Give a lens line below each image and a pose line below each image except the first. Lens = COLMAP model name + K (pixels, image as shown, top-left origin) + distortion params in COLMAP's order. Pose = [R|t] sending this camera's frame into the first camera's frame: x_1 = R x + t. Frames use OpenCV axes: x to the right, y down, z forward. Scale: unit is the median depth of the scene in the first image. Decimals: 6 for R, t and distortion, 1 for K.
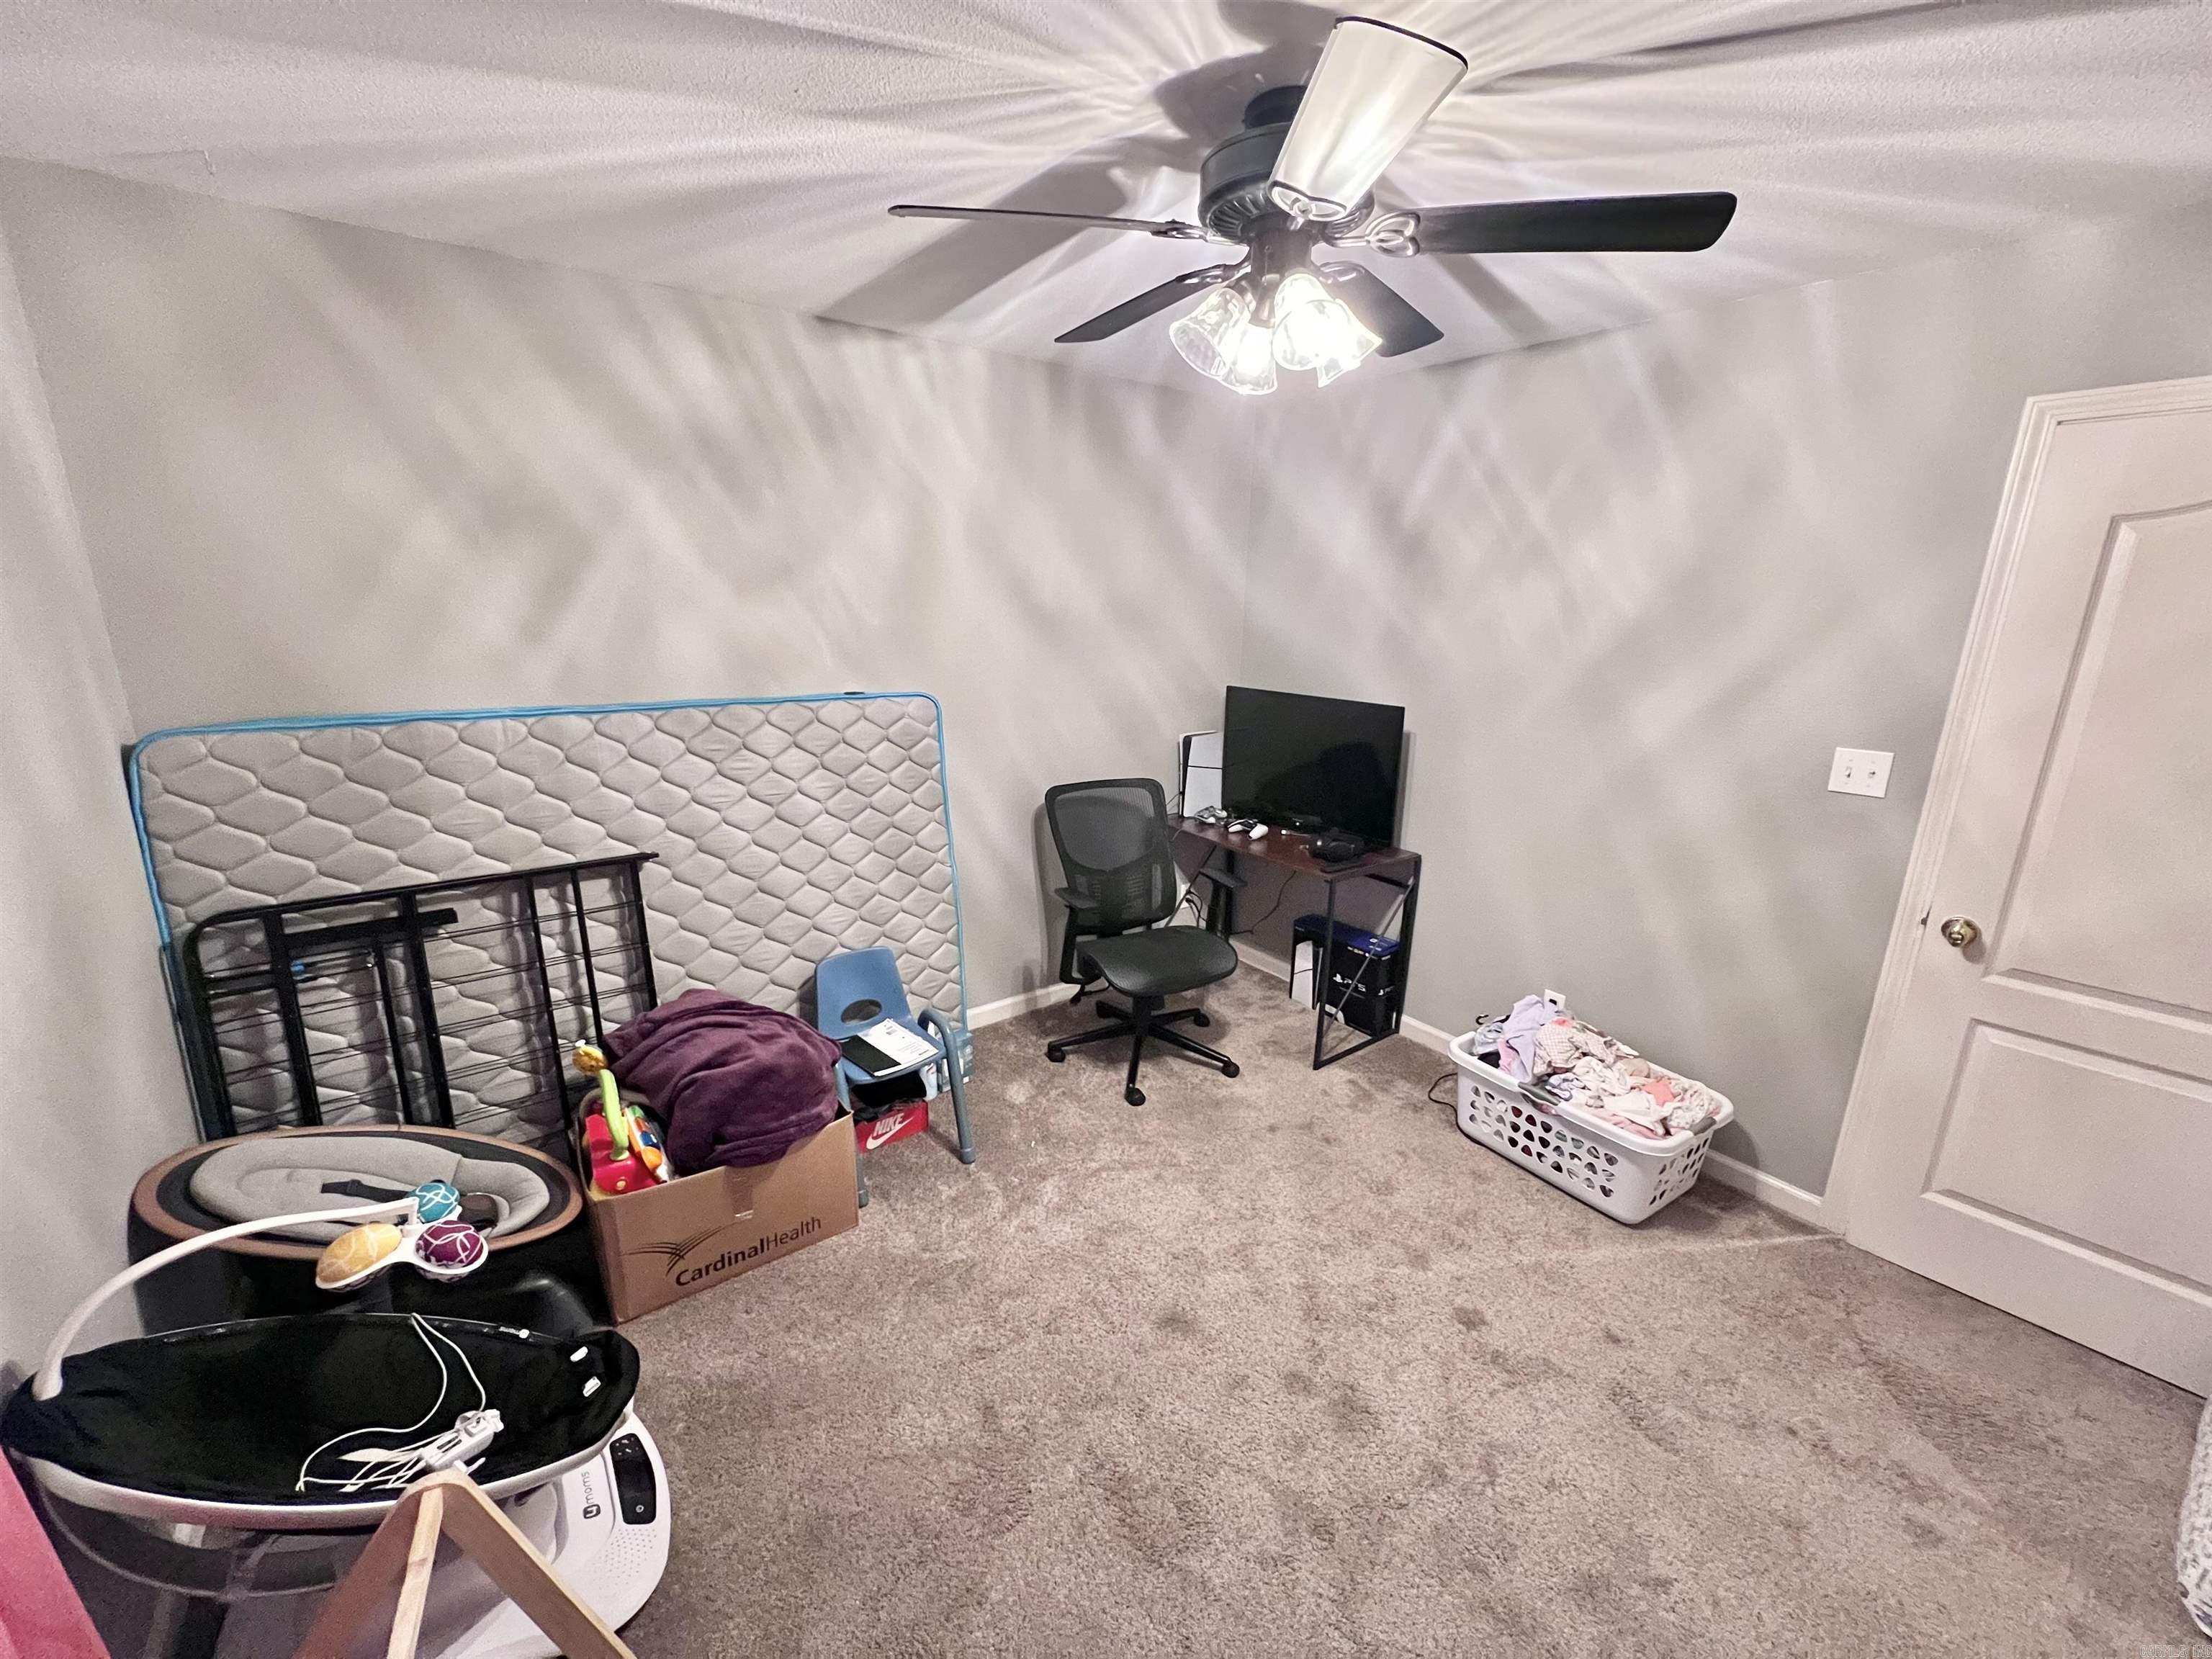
lens RADIAL K [[881.9, 0, 1103.7], [0, 881.9, 818.4], [0, 0, 1]] dist [-0.001373, 0.000360]
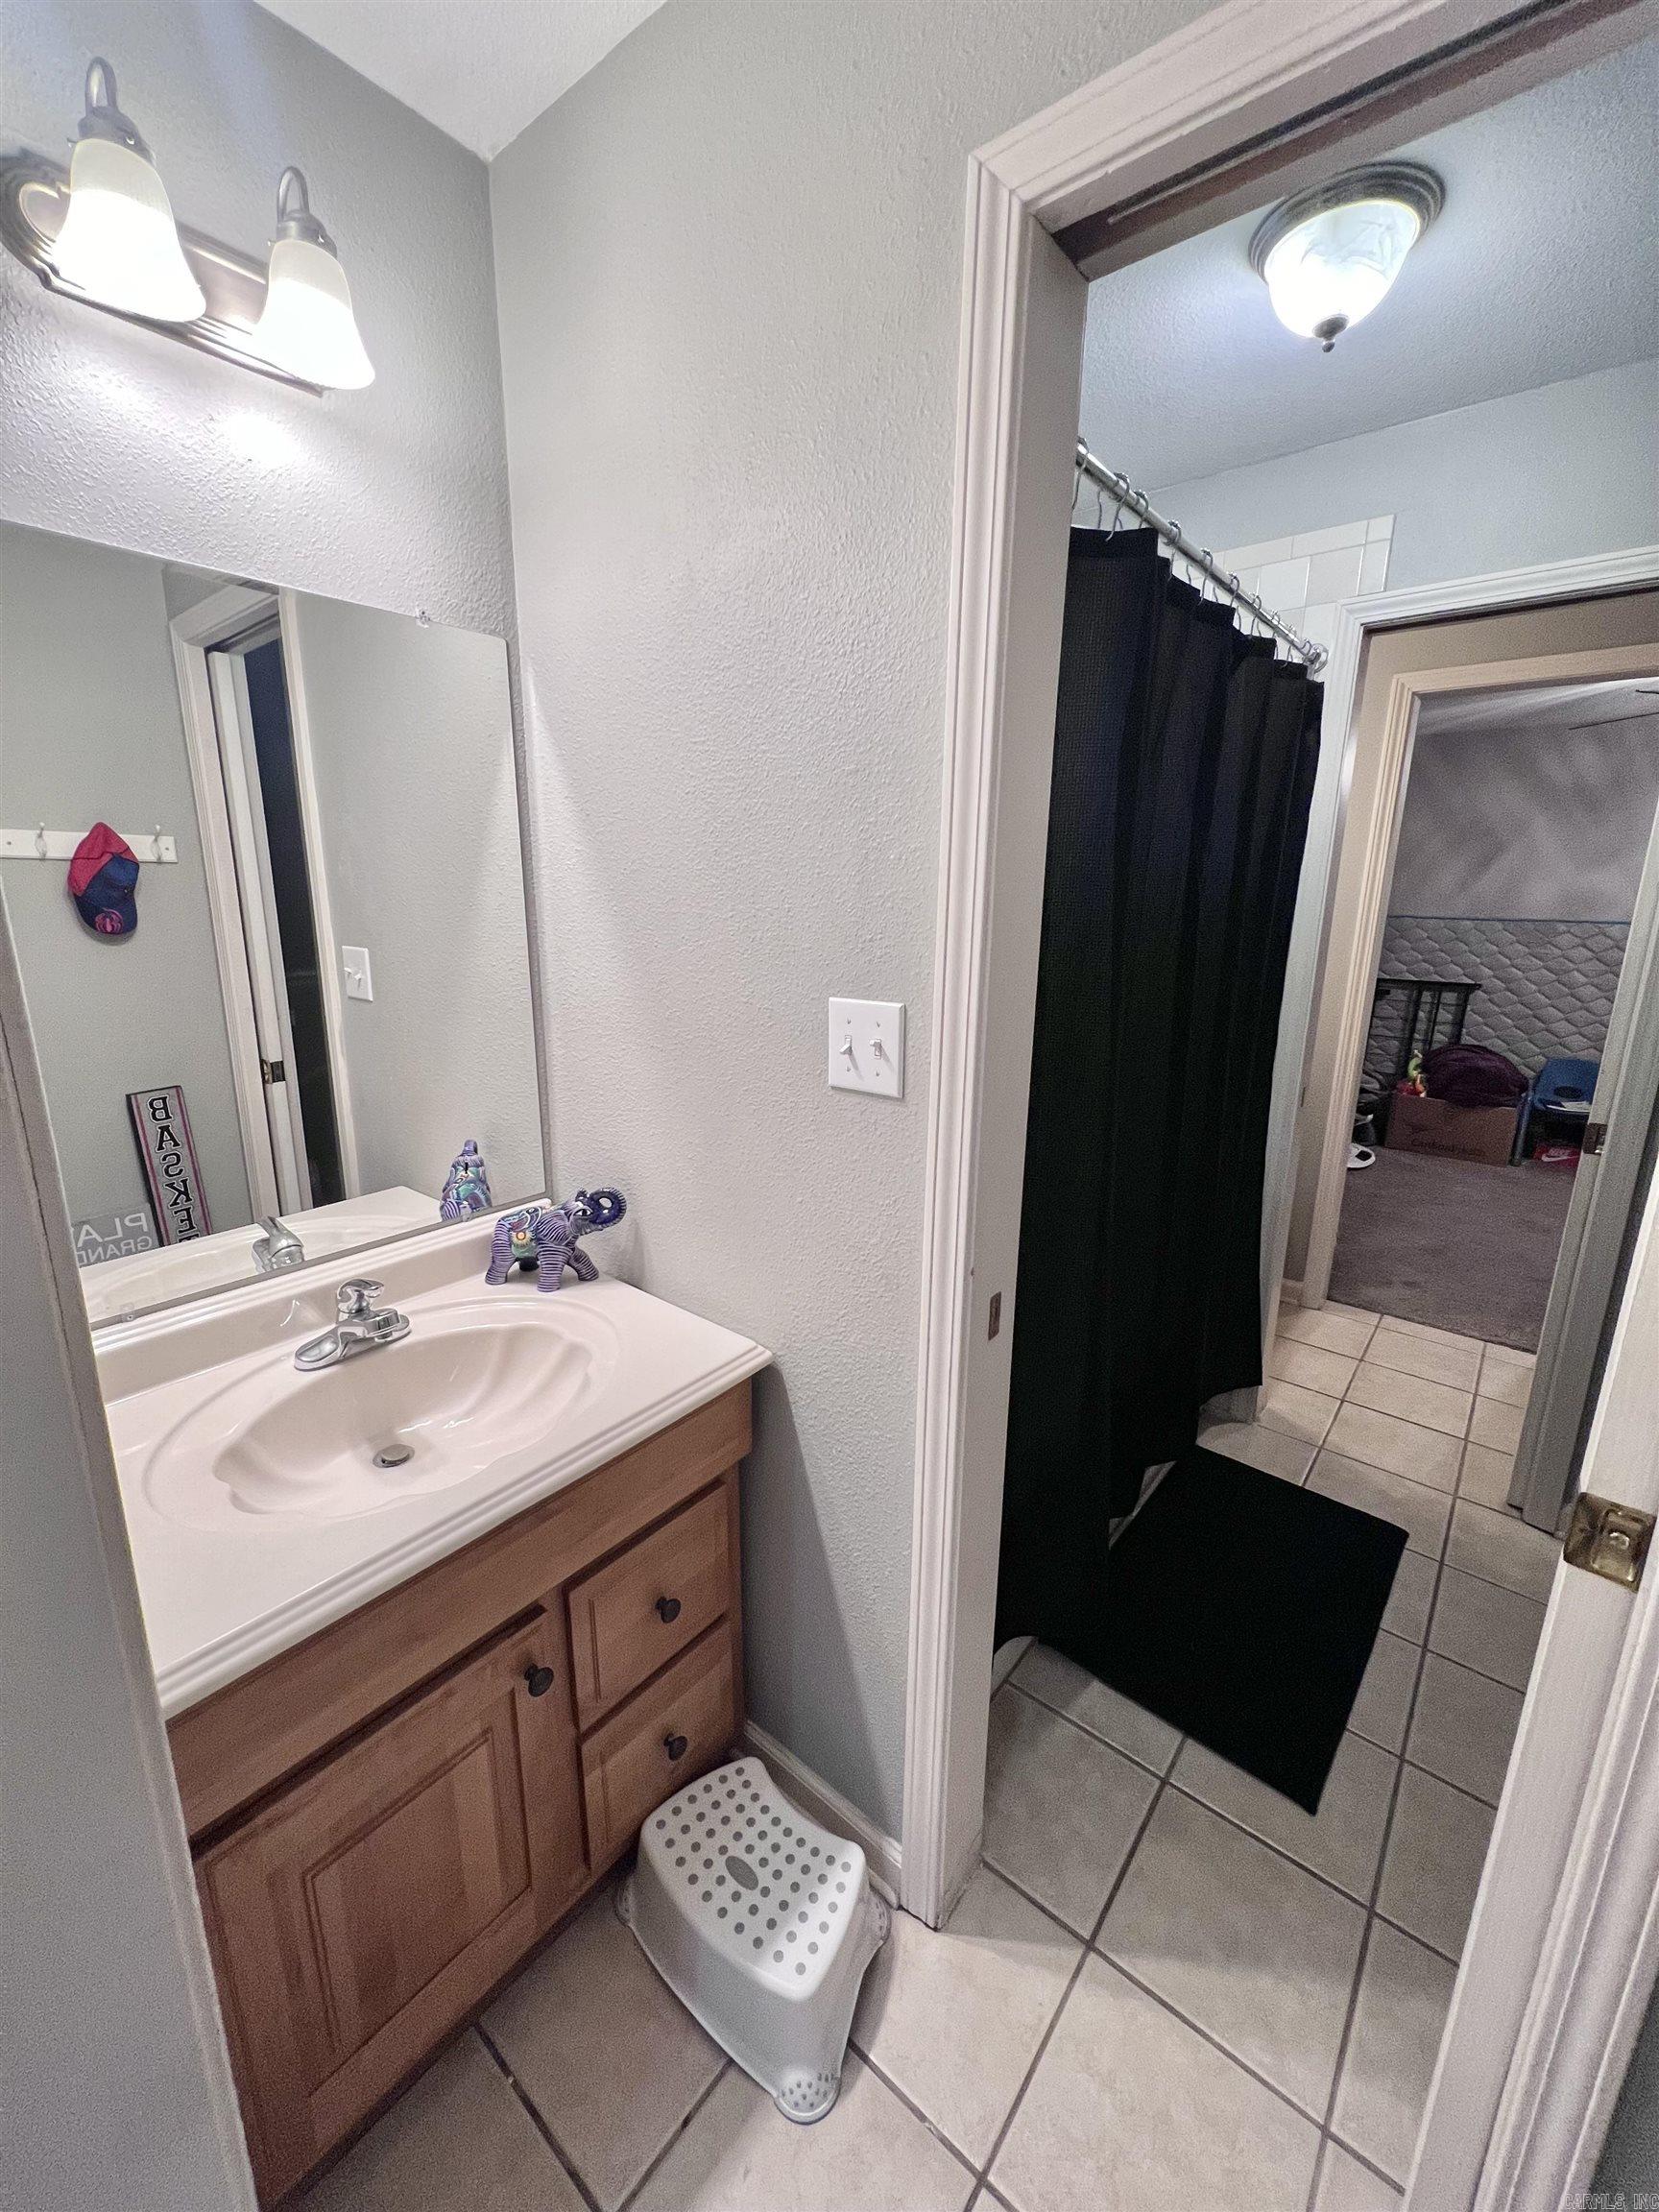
lens RADIAL K [[881.9, 0, 831.6], [0, 881.9, 1104.2], [0, 0, 1]] dist [-0.001373, 0.000360]
pose [[0.242233, 0.216119, -0.945841, 1.254363], [-0.244443, 0.957021, 0.156071, 0.382598], [0.938920, 0.193399, 0.284651, -1.095711]]
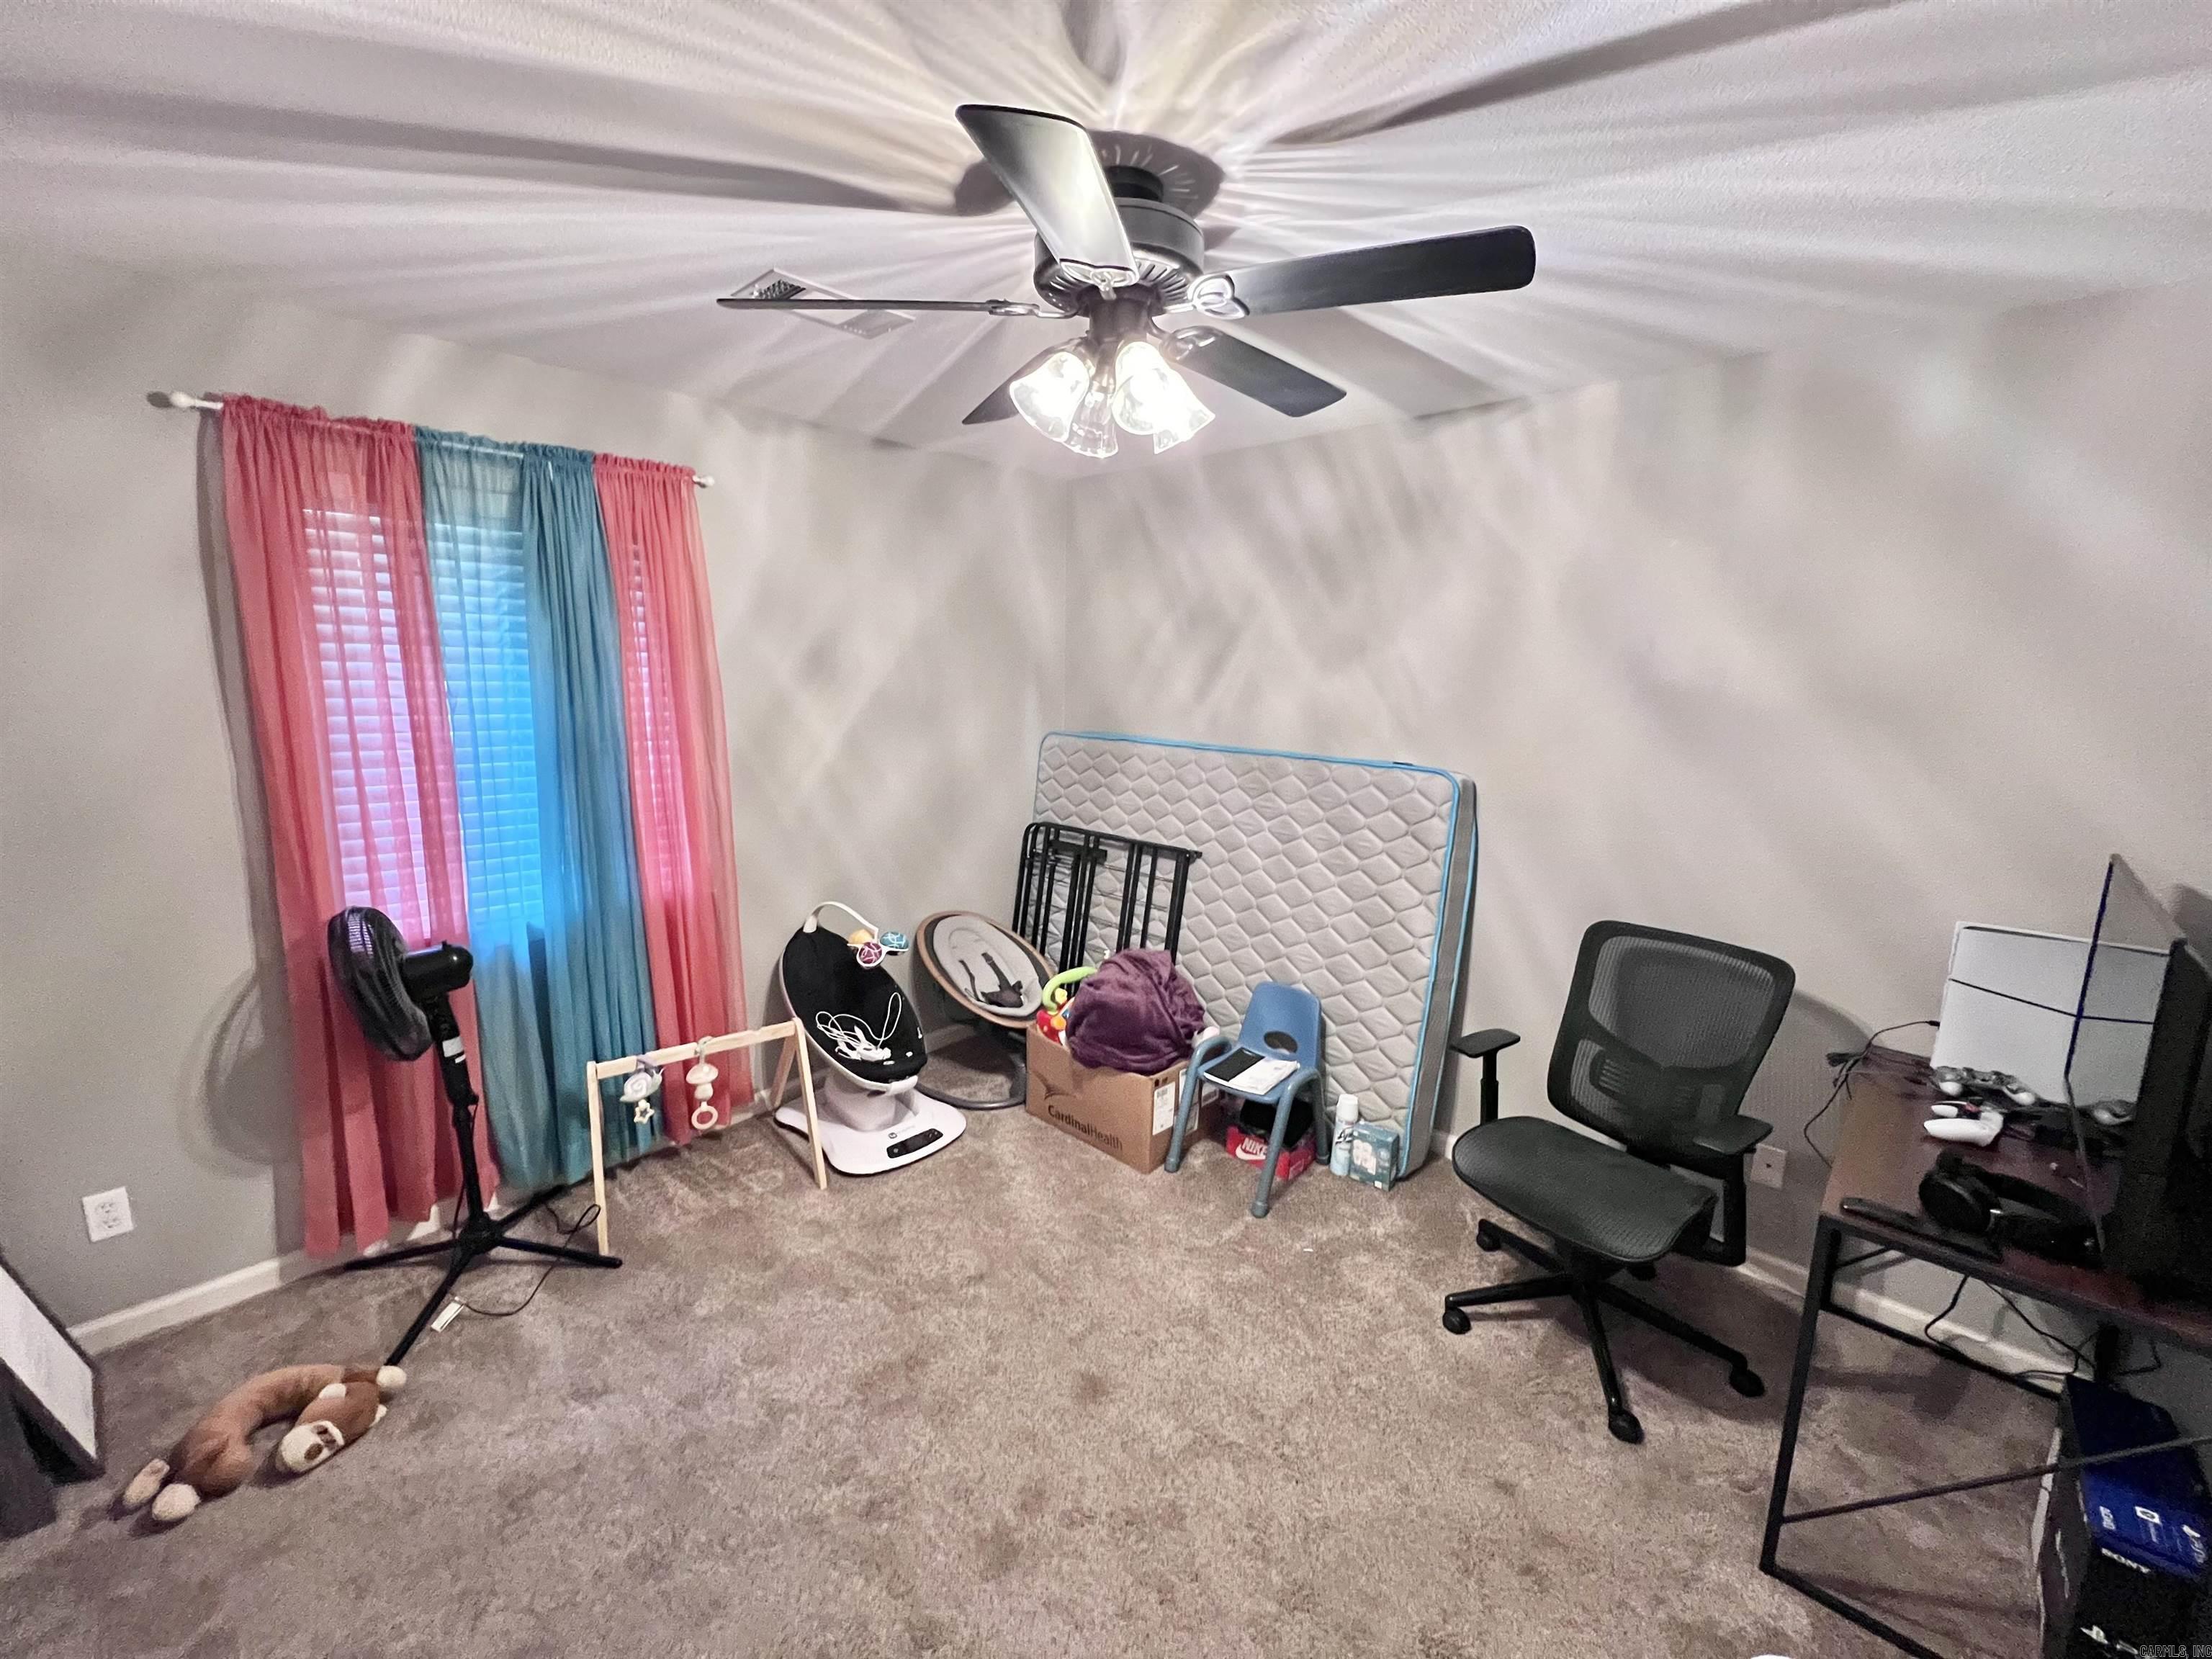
lens RADIAL K [[881.9, 0, 1104.3], [0, 881.9, 817.2], [0, 0, 1]] dist [-0.001373, 0.000360]
pose [[0.176338, 0.156827, -0.971756, 0.815285], [-0.254734, 0.960866, 0.108844, -0.130195], [0.950797, 0.228346, 0.209386, 0.574889]]
